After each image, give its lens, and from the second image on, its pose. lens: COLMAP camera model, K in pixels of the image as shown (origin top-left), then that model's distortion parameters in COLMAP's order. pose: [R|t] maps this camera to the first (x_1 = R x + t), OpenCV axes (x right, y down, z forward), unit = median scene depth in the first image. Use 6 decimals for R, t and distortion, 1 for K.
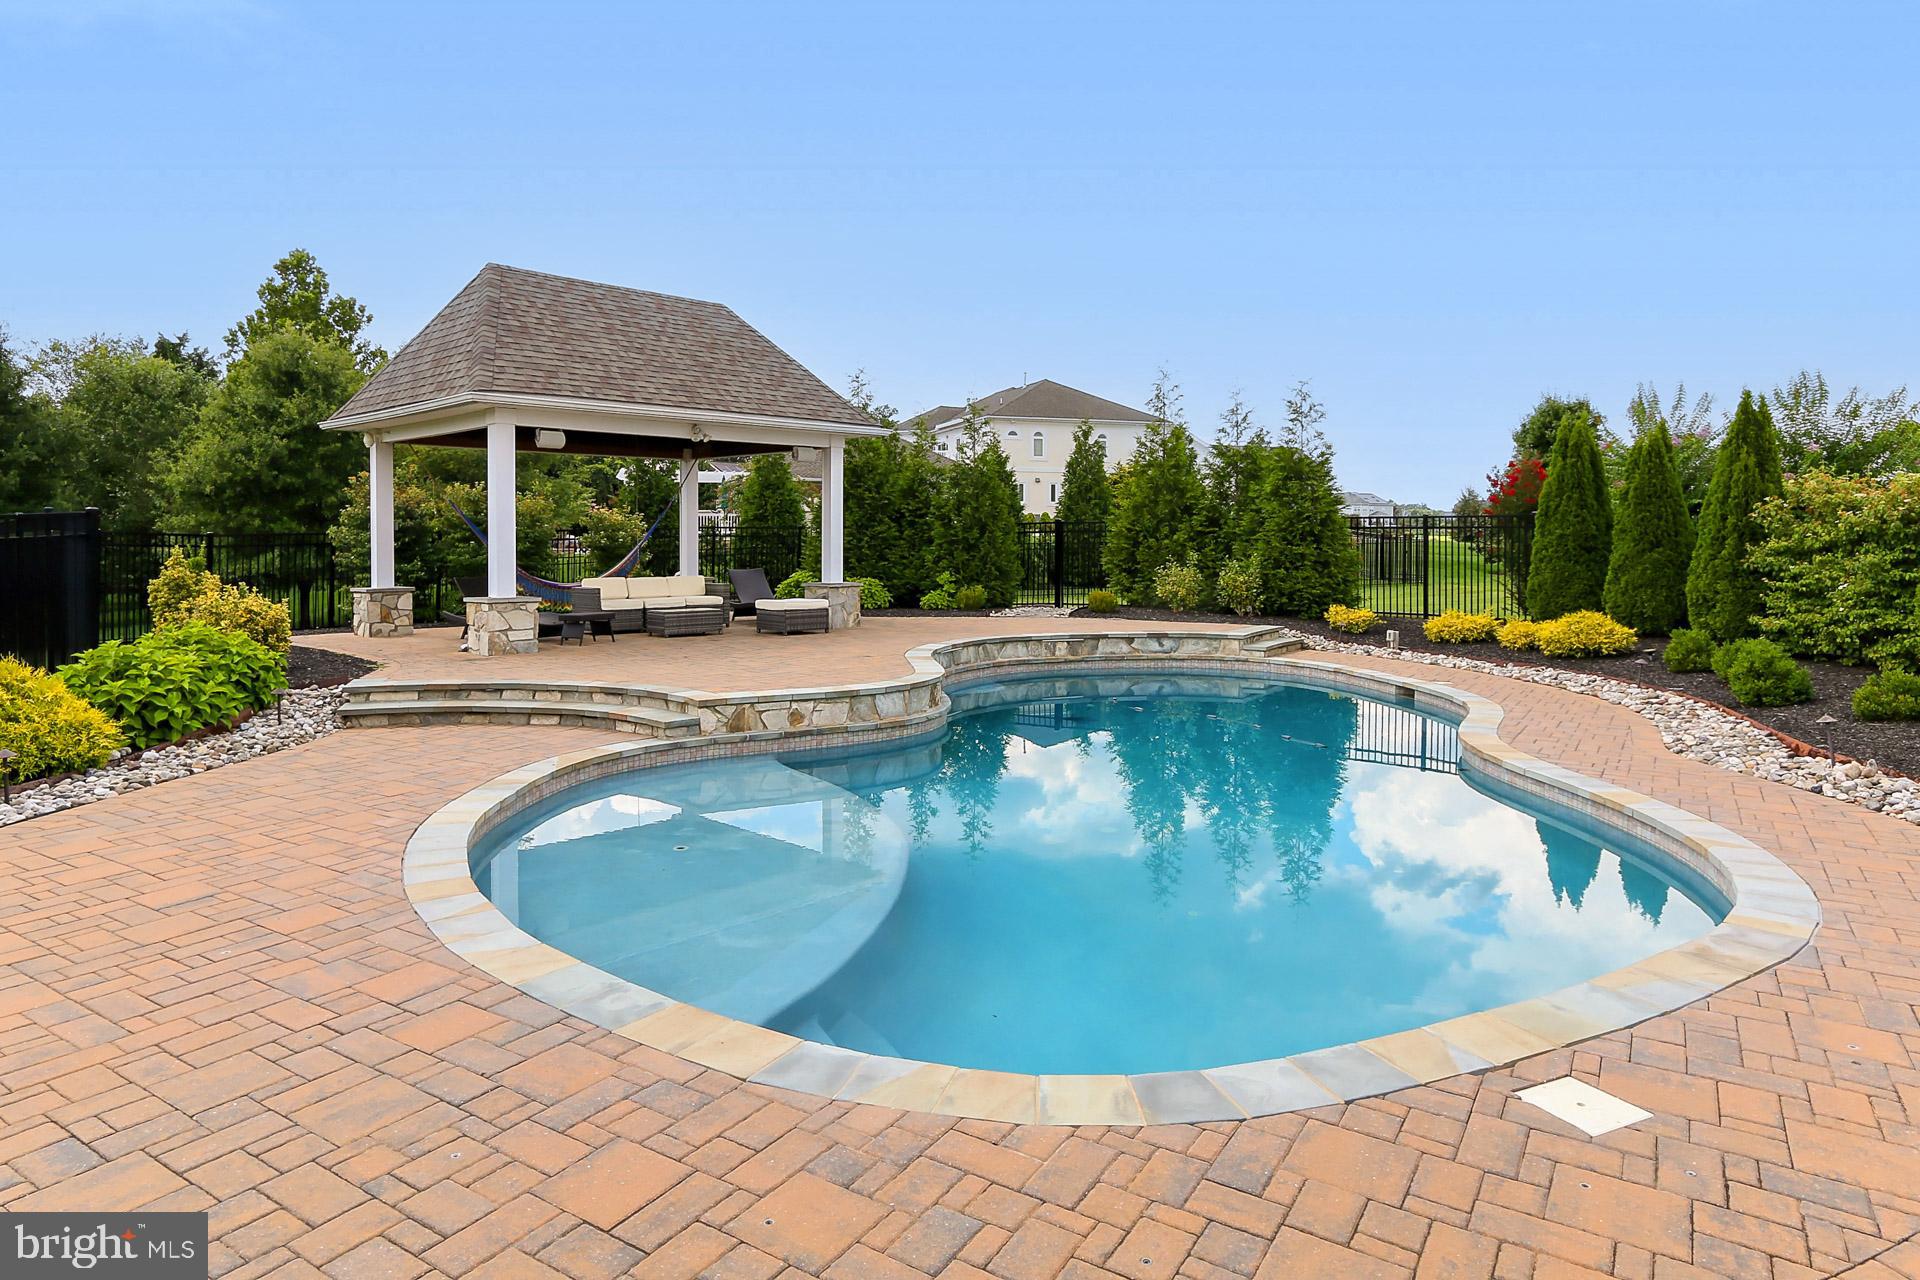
lens RADIAL K [[1082.4, 0, 964.9], [0, 1082.4, 644.5], [0, 0, 1]] dist [-0.012090, 0.002300]
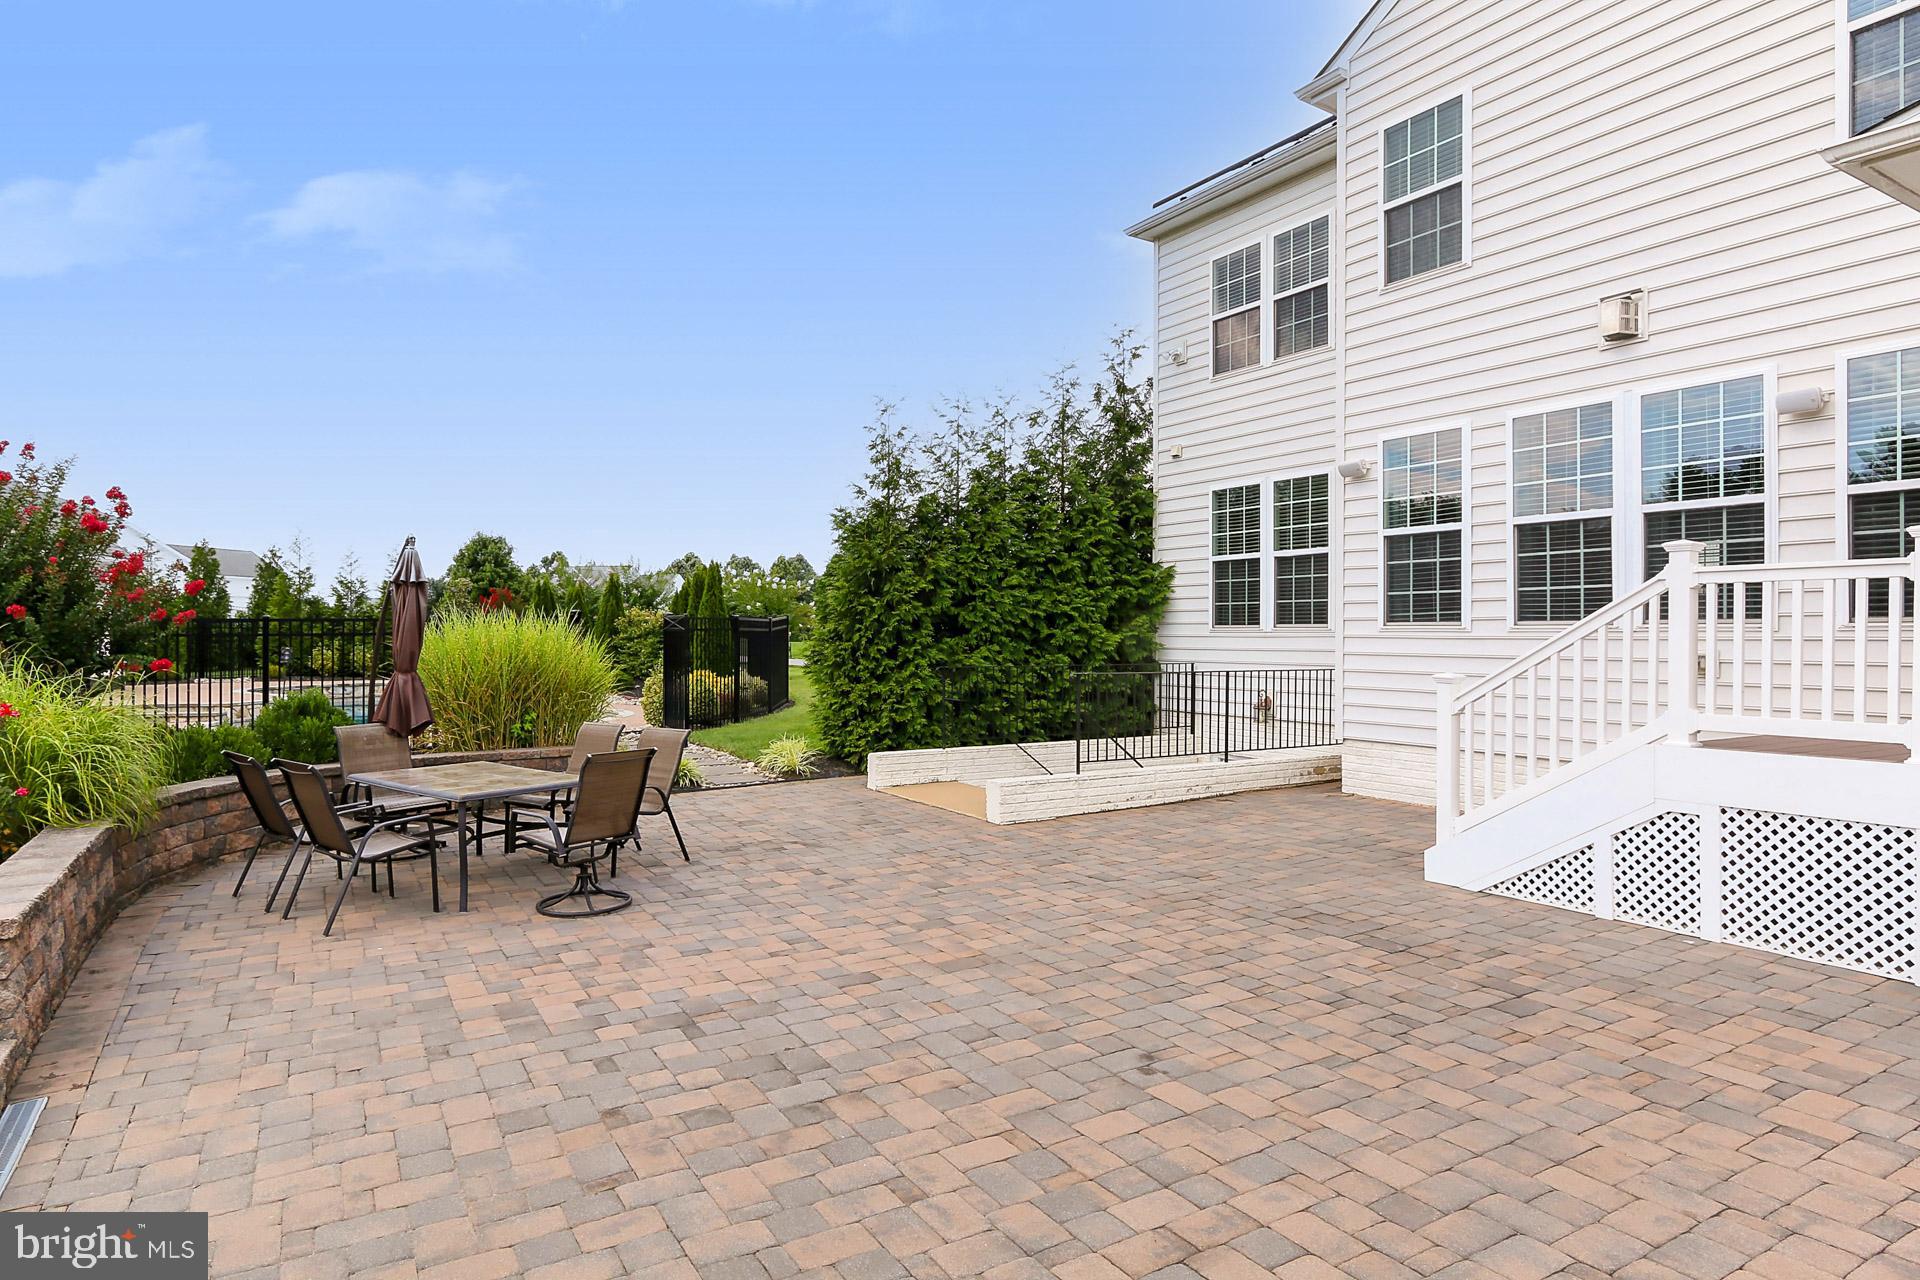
lens RADIAL K [[1082.4, 0, 924.6], [0, 1082.4, 636.9], [0, 0, 1]] dist [-0.012090, 0.002300]
pose [[0.608147, 0.003525, 0.793817, -0.613006], [0.073046, 0.995499, -0.060382, 0.084257], [-0.790457, 0.094706, 0.605152, -0.808213]]
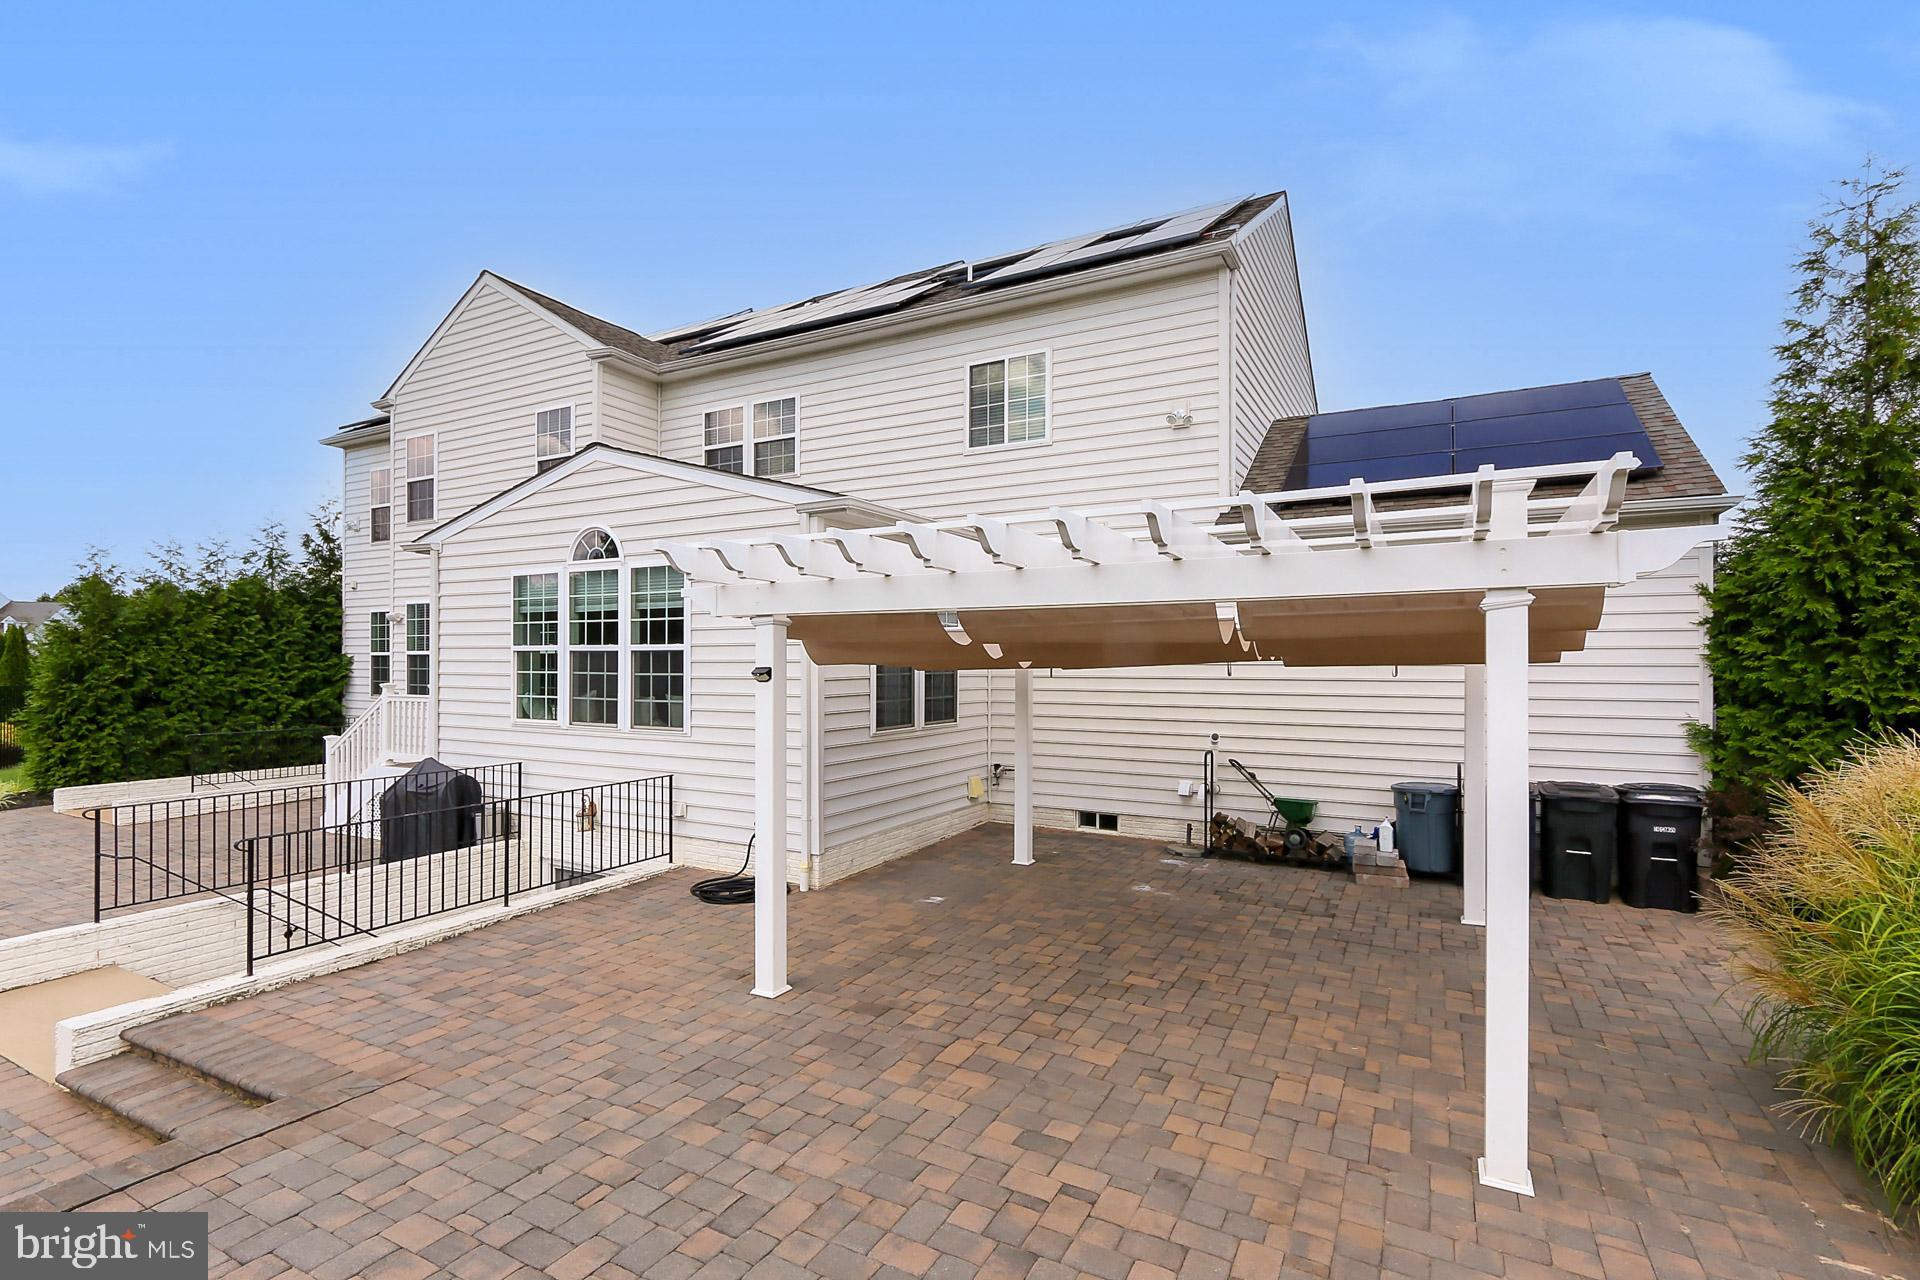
lens RADIAL K [[910.2, 0, 965.9], [0, 910.2, 652.5], [0, 0, 1]] dist [0.000128, 0.000313]
pose [[0.123776, 0.009168, 0.992268, -0.828846], [0.093967, 0.995356, -0.020919, 0.083382], [-0.987851, 0.095830, 0.122340, -1.288641]]
